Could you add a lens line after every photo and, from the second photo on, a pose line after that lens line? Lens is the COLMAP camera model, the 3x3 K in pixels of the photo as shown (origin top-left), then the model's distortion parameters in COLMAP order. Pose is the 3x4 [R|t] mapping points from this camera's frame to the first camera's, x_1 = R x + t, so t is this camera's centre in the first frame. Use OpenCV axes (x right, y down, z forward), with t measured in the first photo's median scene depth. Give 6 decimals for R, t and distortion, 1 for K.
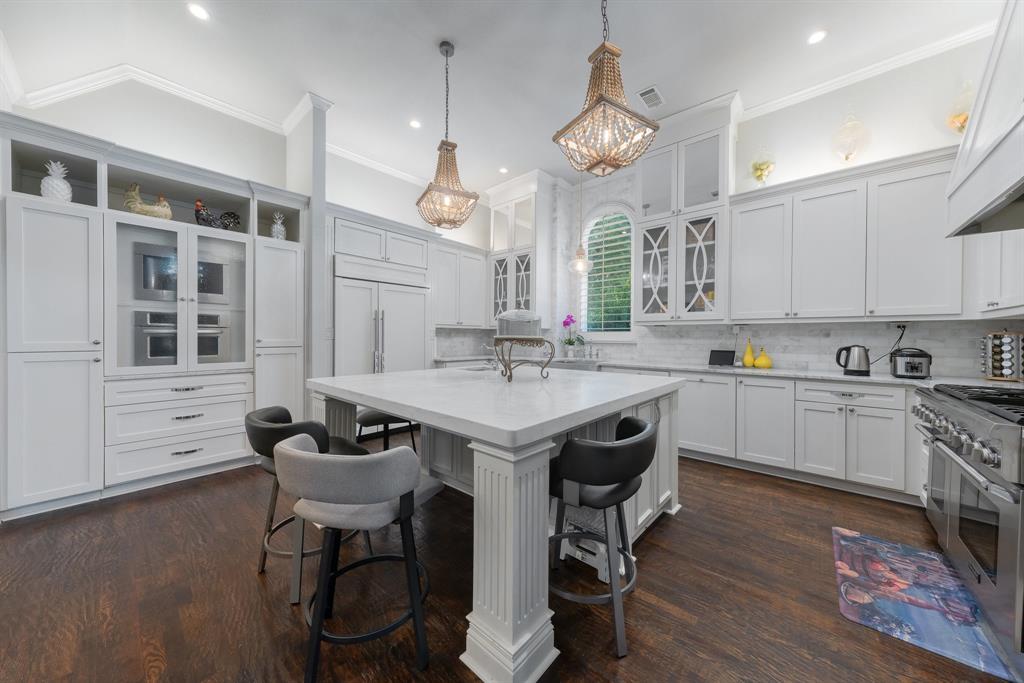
lens RADIAL K [[345.5, 0, 516.1], [0, 345.5, 341.8], [0, 0, 1]] dist [-0.001485, 0.000034]
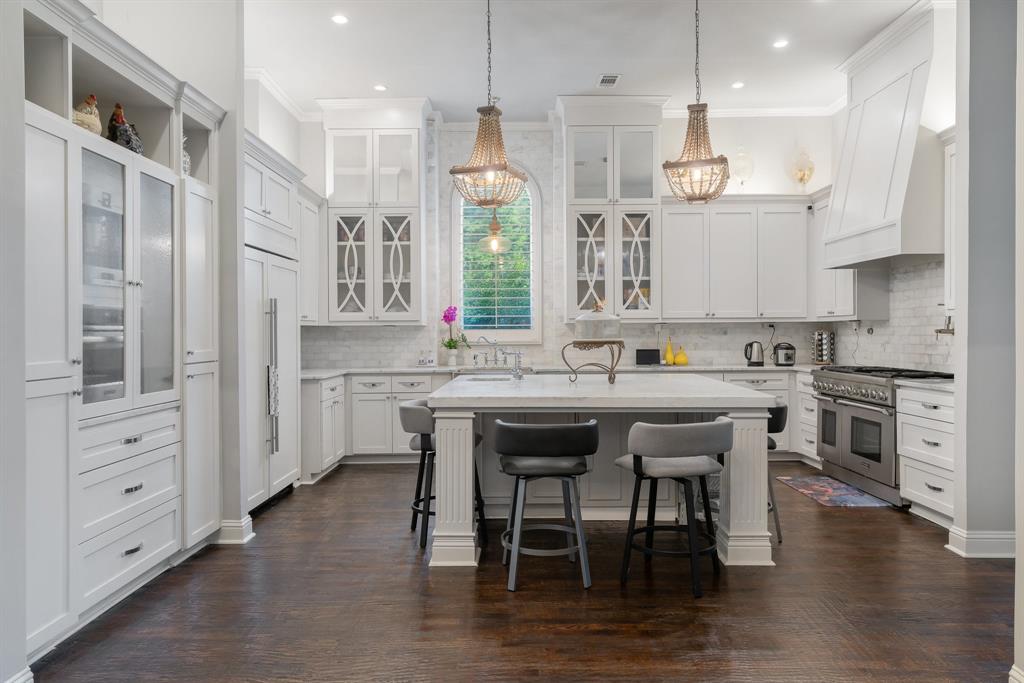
lens RADIAL K [[681.0, 0, 513.6], [0, 681.0, 341.2], [0, 0, 1]] dist [0.006988, -0.007060]
pose [[0.759080, -0.017871, 0.650751, -0.967954], [0.018833, 0.999808, 0.005489, -0.016166], [-0.650724, 0.008089, 0.759271, -0.215970]]
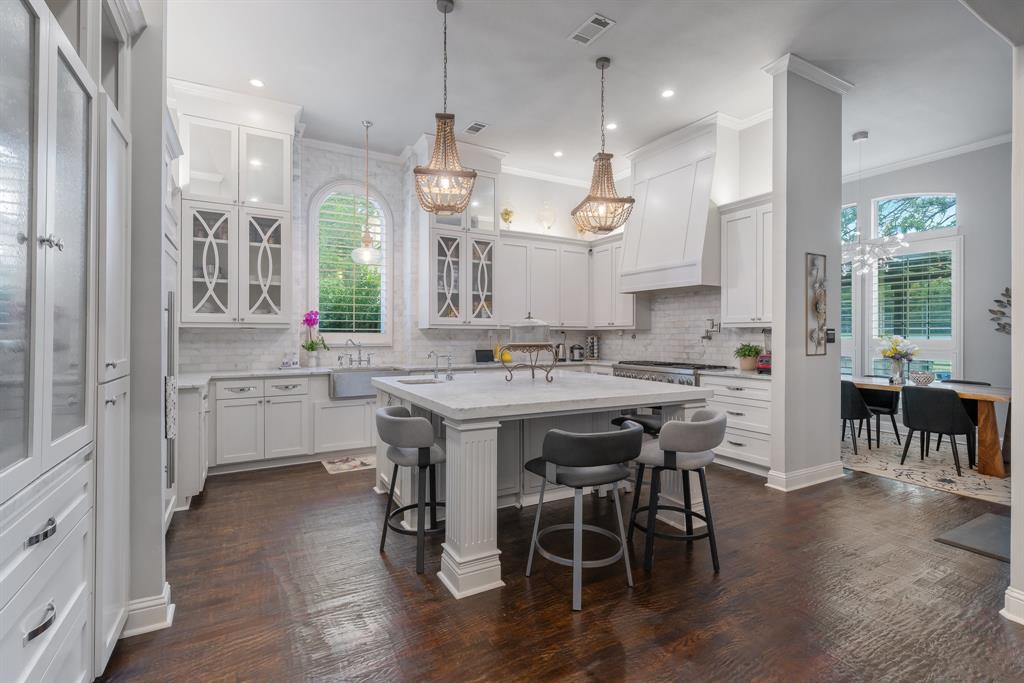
lens RADIAL K [[465.6, 0, 509.1], [0, 465.6, 335.2], [0, 0, 1]] dist [0.001965, -0.001307]
pose [[0.335289, -0.003453, 0.942109, -0.964172], [0.013114, 0.999914, -0.001002, -0.025424], [-0.942024, 0.012691, 0.335306, 0.373868]]
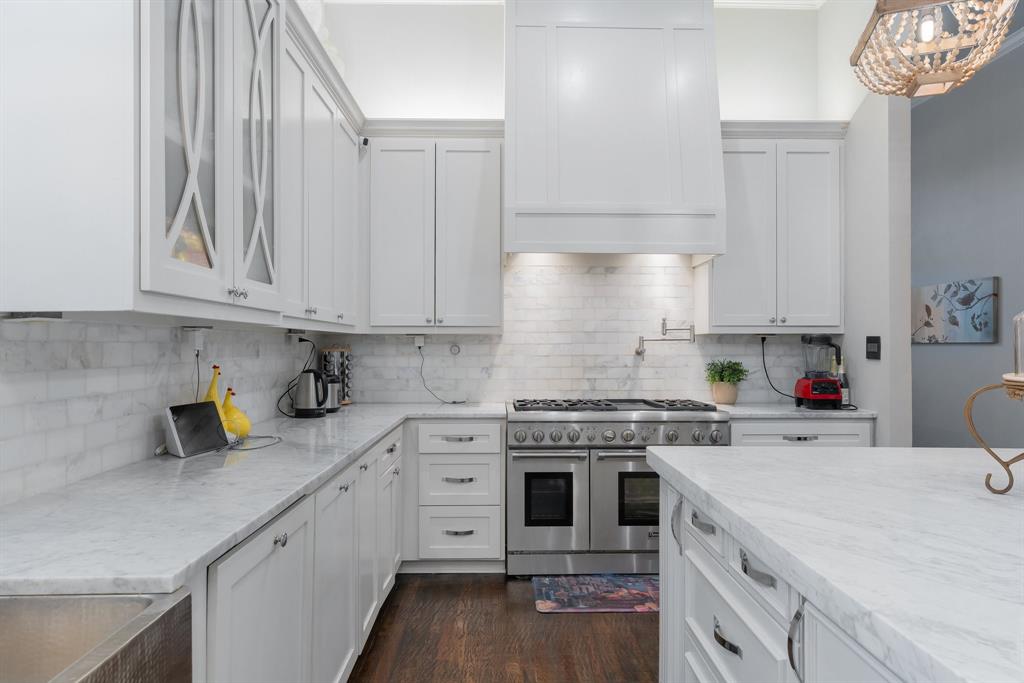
lens RADIAL K [[646.7, 0, 511.4], [0, 646.7, 342.9], [0, 0, 1]] dist [0.000183, 0.000083]
pose [[-0.667793, -0.002945, 0.744341, -0.051686], [0.005840, 0.999941, 0.009195, -0.037143], [-0.744324, 0.010488, -0.667736, 1.223601]]
